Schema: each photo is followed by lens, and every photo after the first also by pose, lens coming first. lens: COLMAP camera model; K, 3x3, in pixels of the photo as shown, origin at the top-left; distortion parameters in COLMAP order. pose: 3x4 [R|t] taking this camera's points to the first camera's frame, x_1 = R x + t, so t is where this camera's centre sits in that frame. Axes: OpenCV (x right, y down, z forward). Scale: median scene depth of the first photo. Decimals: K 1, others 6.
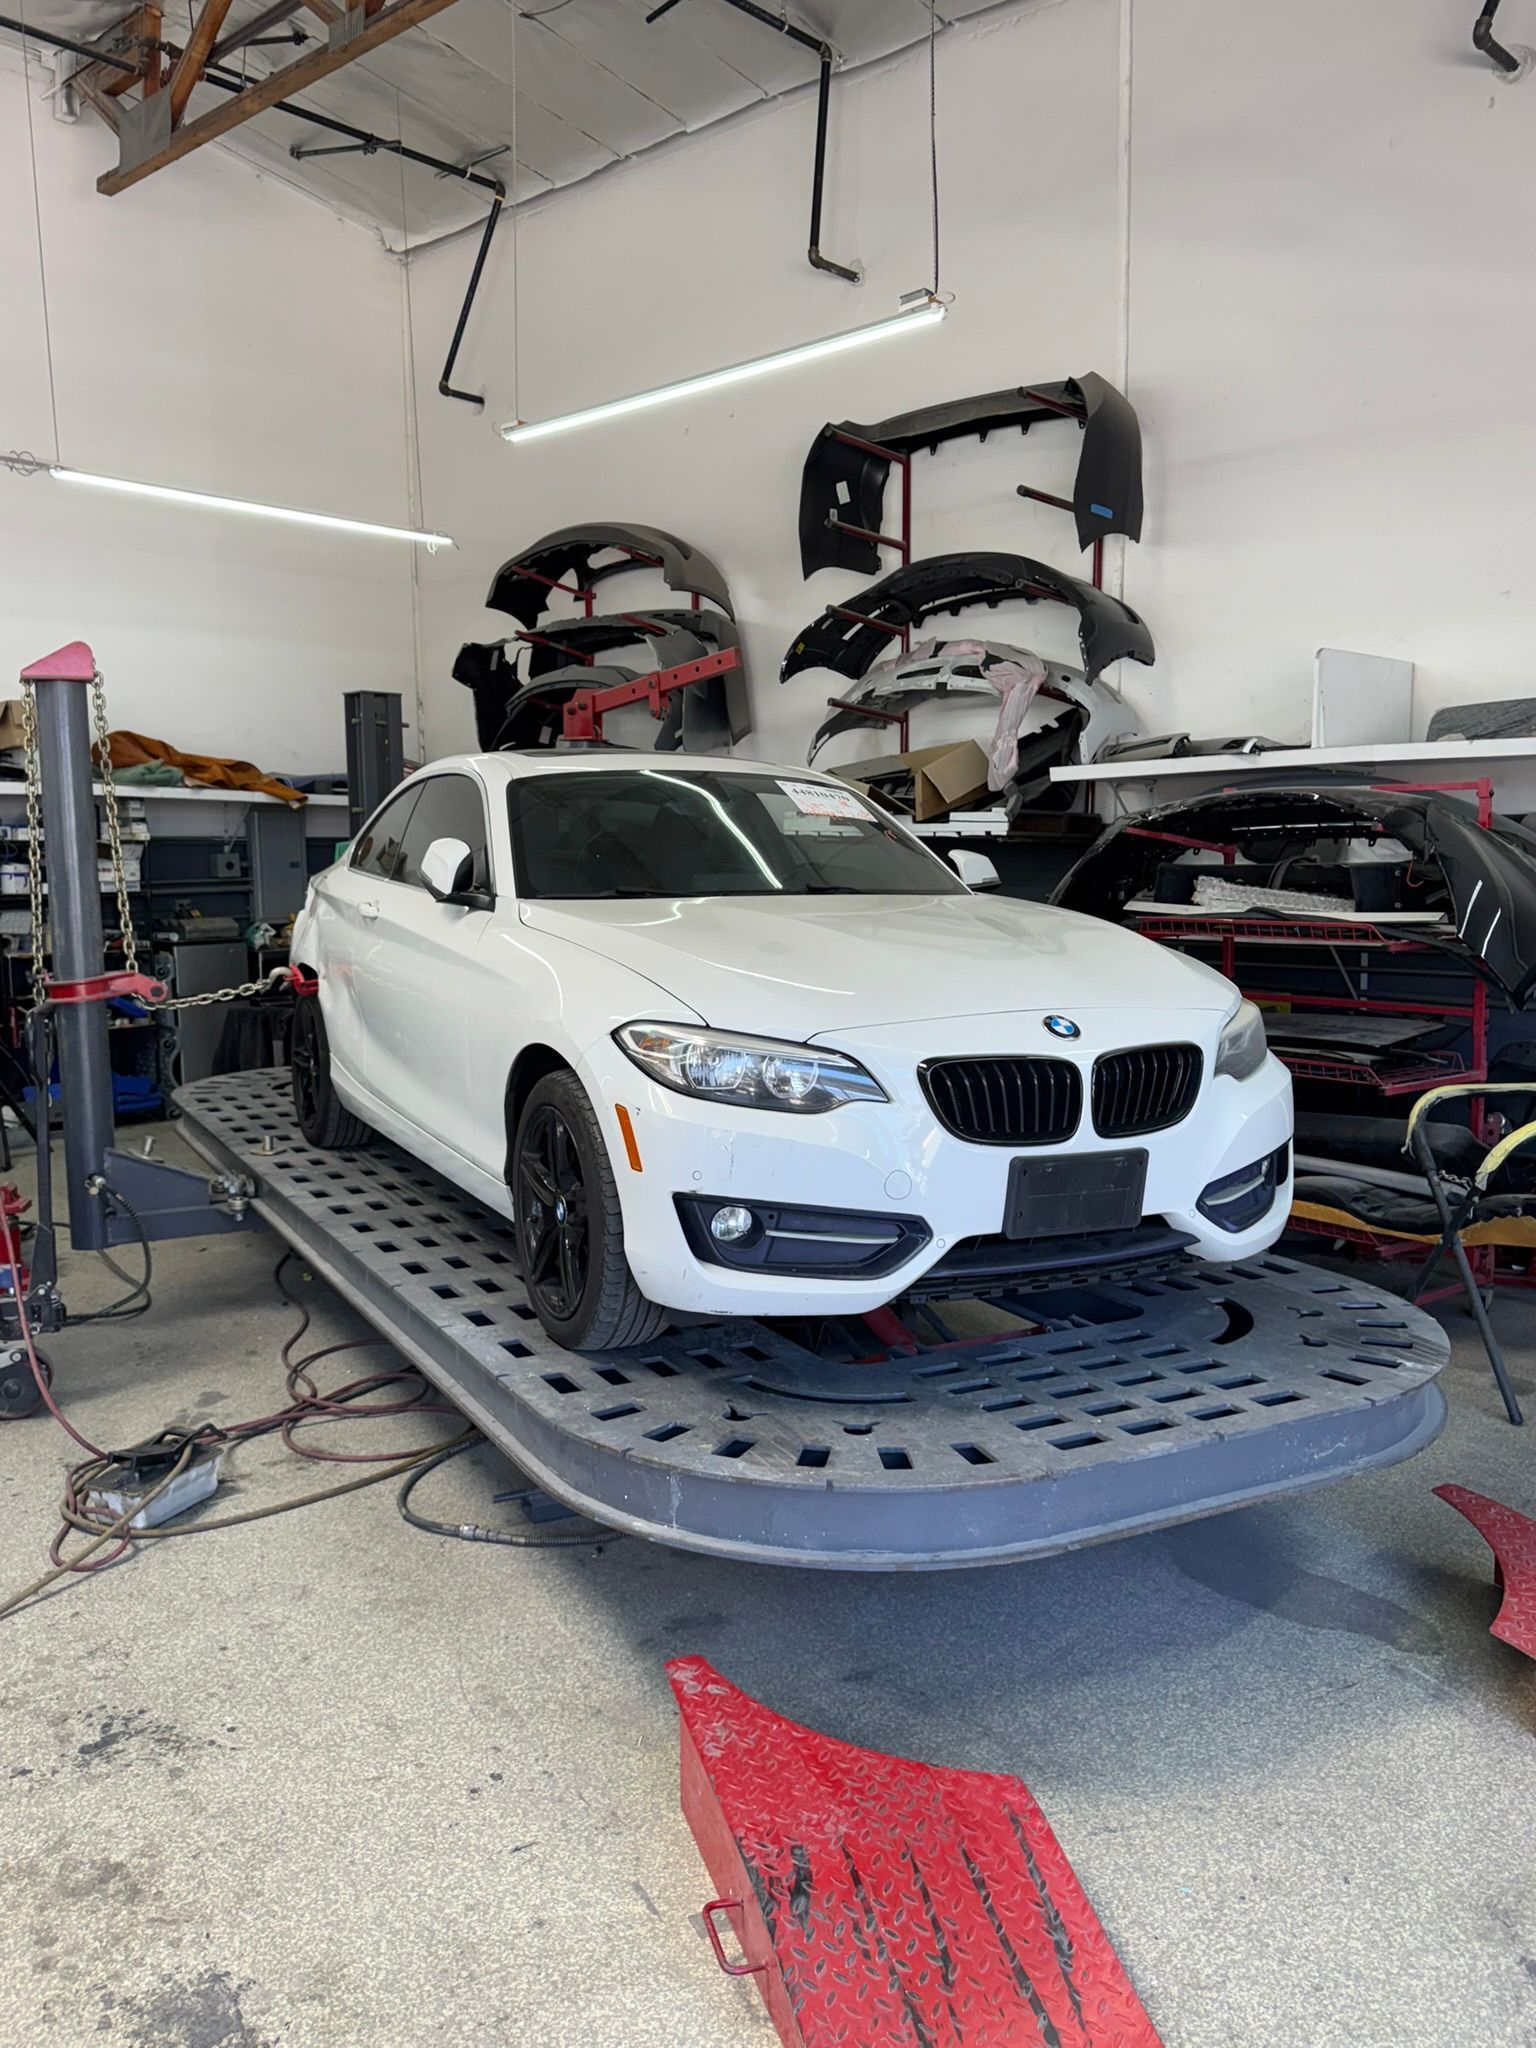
lens RADIAL K [[1559.8, 0, 768.0], [0, 1559.8, 1024.0], [0, 0, 1]] dist [0.095285, -0.130954]
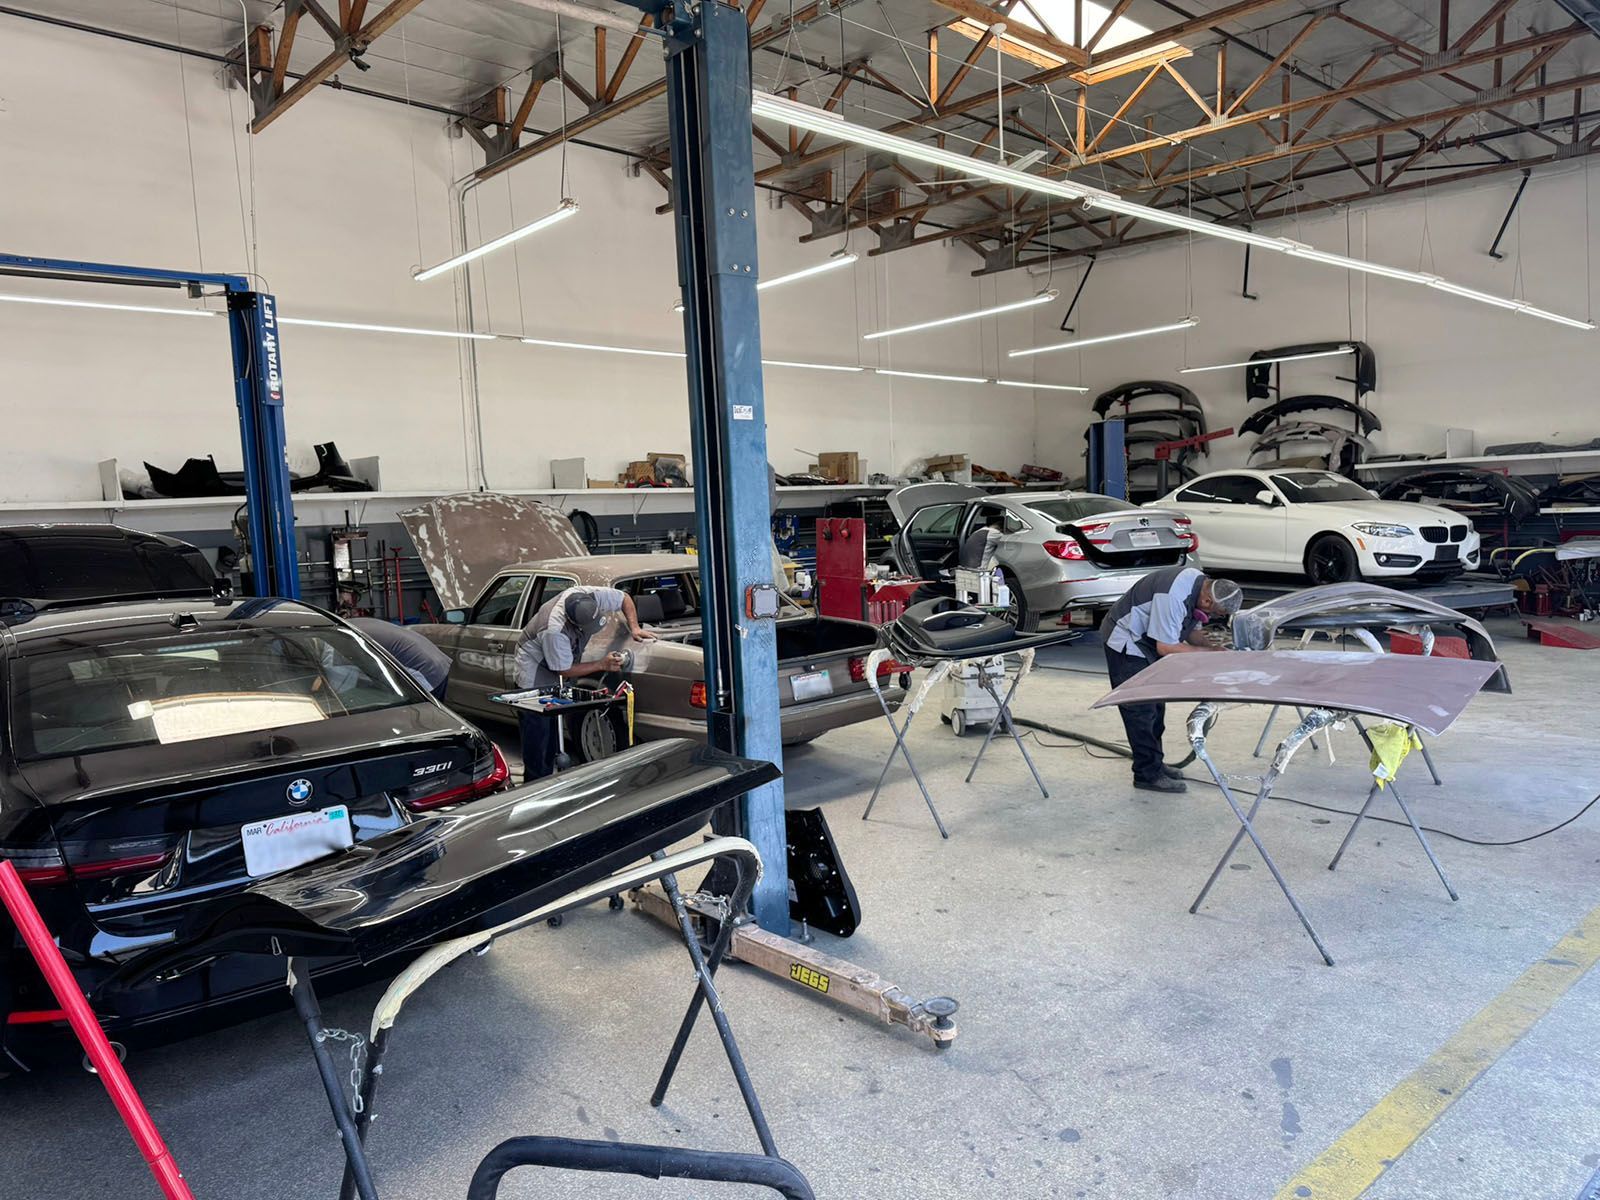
lens RADIAL K [[1131.8, 0, 800.0], [0, 1131.8, 600.0], [0, 0, 1]] dist [-0.002871, -0.004894]
pose [[0.997086, -0.028988, -0.070563, -0.743560], [0.026838, 0.999152, -0.031220, 0.142477], [0.071408, 0.029235, 0.997019, -1.278967]]
